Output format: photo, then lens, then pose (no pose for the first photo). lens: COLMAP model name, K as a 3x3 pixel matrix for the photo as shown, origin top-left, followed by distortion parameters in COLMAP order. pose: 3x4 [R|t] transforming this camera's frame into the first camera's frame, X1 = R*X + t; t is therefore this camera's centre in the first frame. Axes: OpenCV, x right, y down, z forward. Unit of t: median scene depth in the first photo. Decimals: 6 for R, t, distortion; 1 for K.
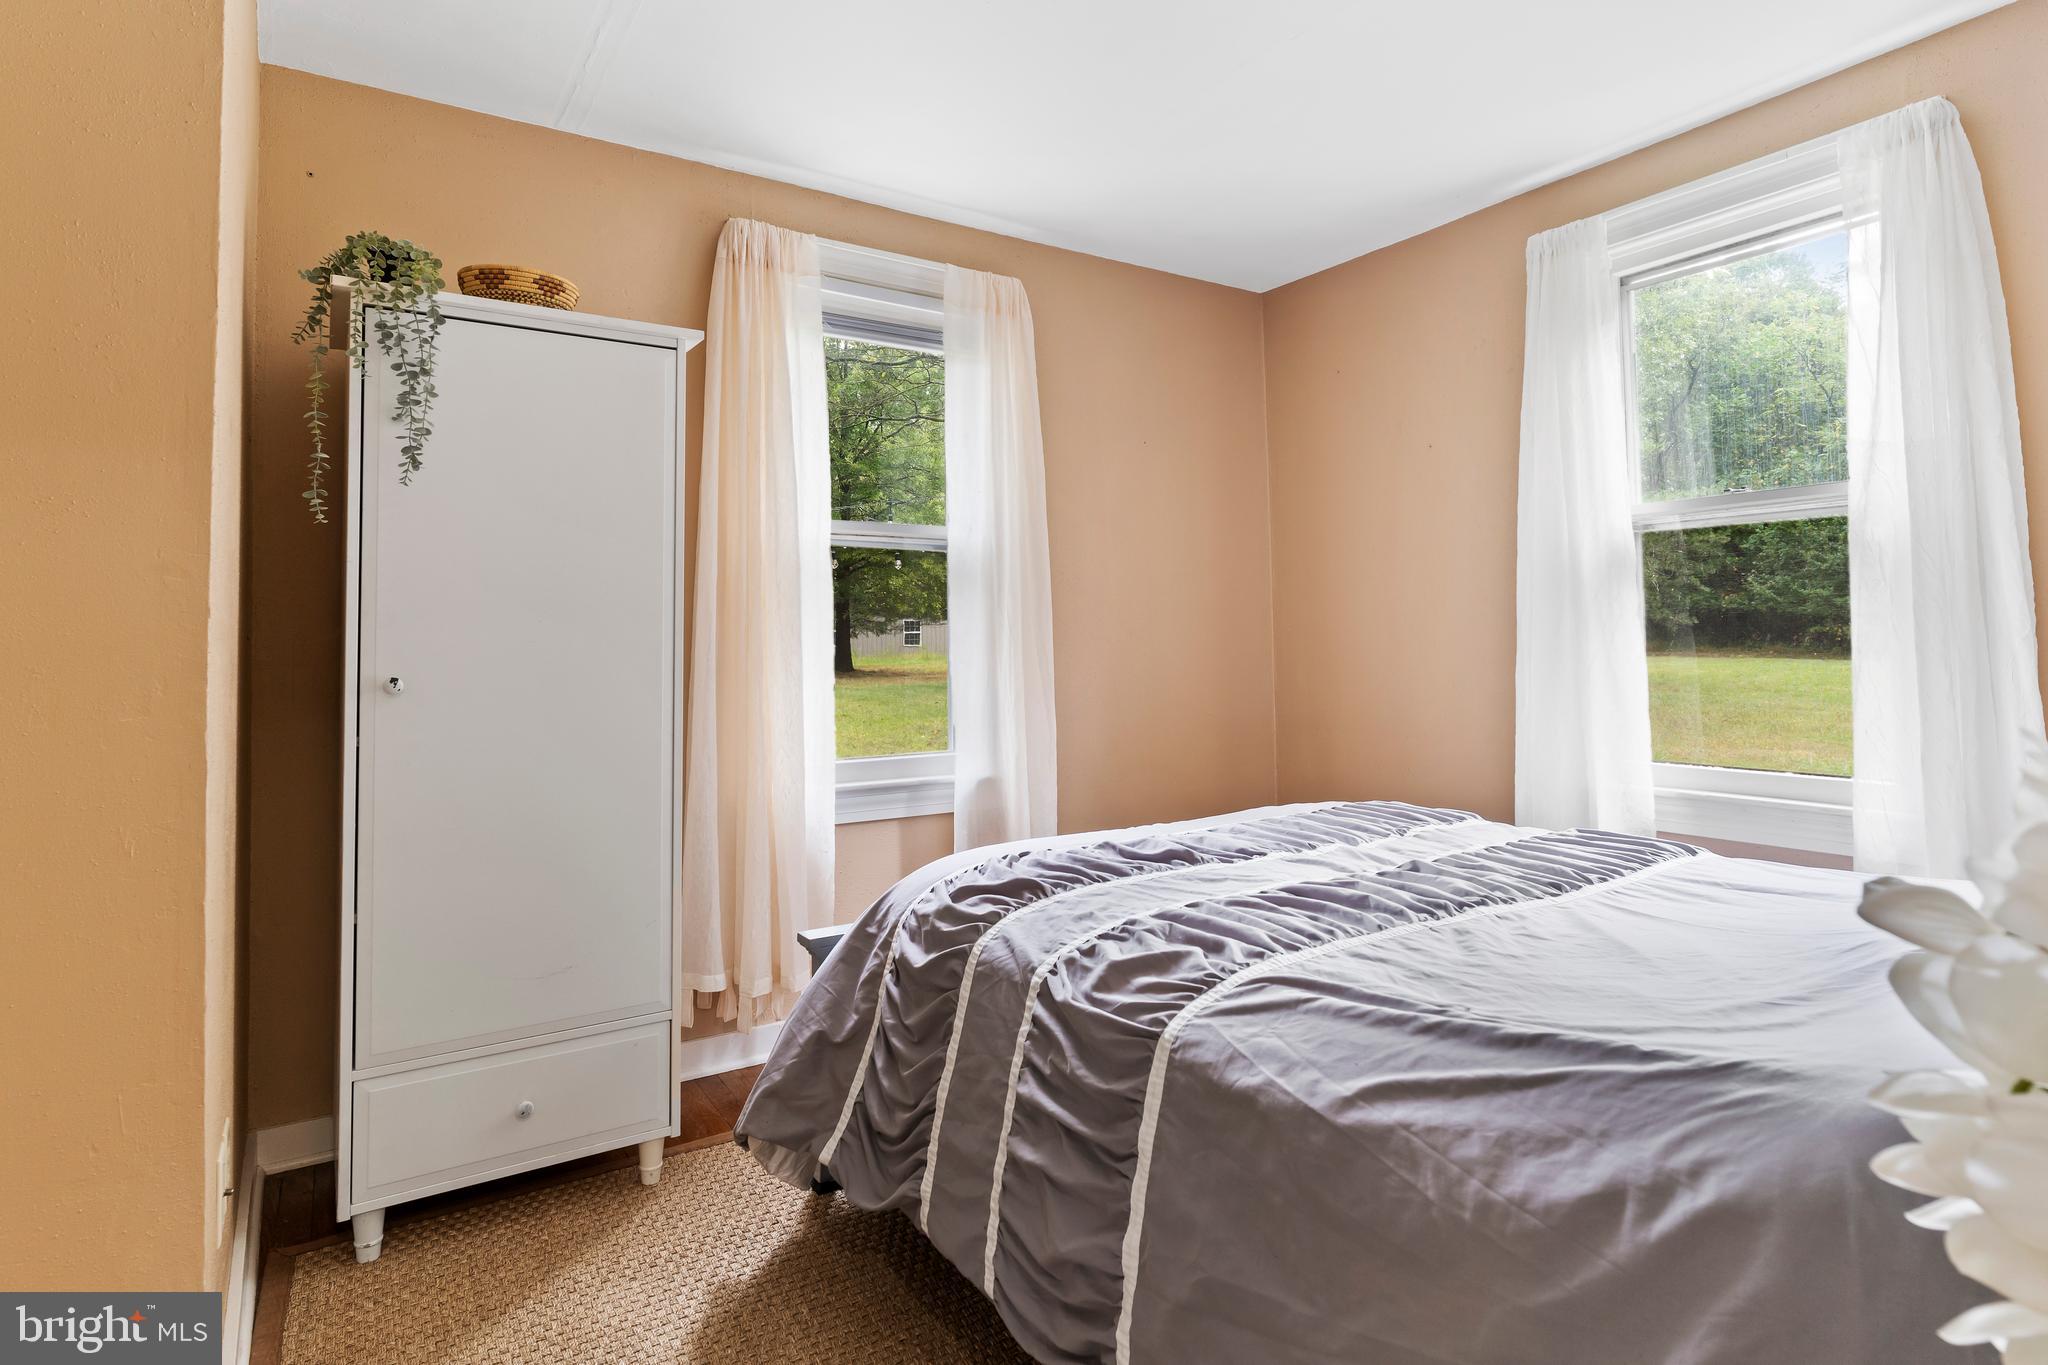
lens RADIAL K [[1052.5, 0, 1021.6], [0, 1052.5, 638.4], [0, 0, 1]] dist [-0.000468, -0.000031]
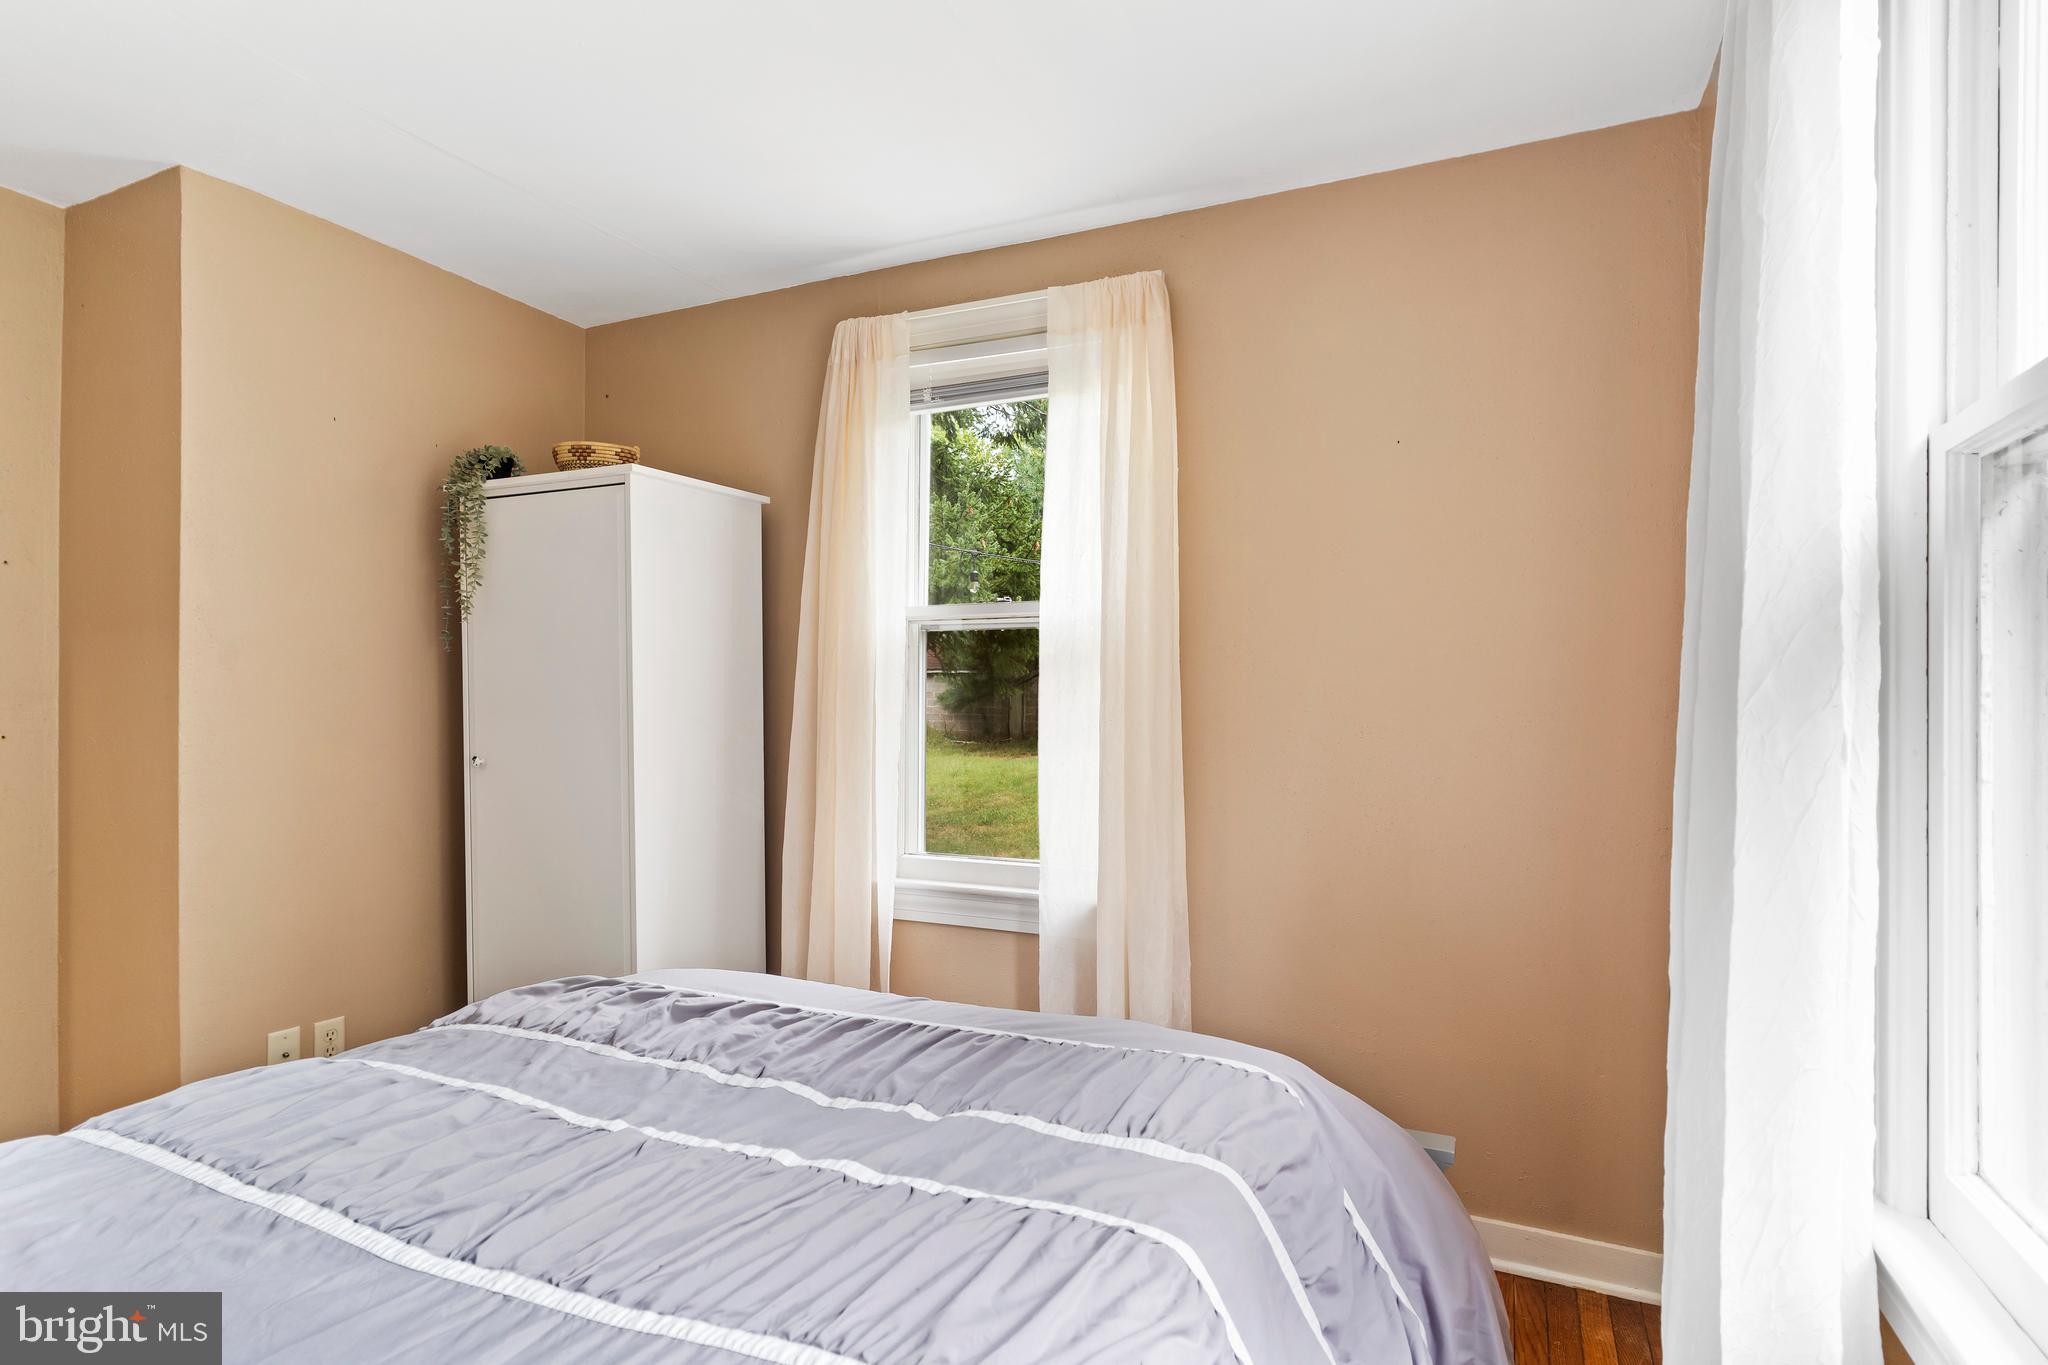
lens RADIAL K [[1068.8, 0, 1024.0], [0, 1068.8, 682.5], [0, 0, 1]] dist [0.002058, 0.000237]
pose [[0.539114, 0.005213, -0.842217, 0.641867], [-0.003530, 0.999986, 0.003930, -0.044892], [0.842226, 0.000854, 0.539125, 0.525389]]
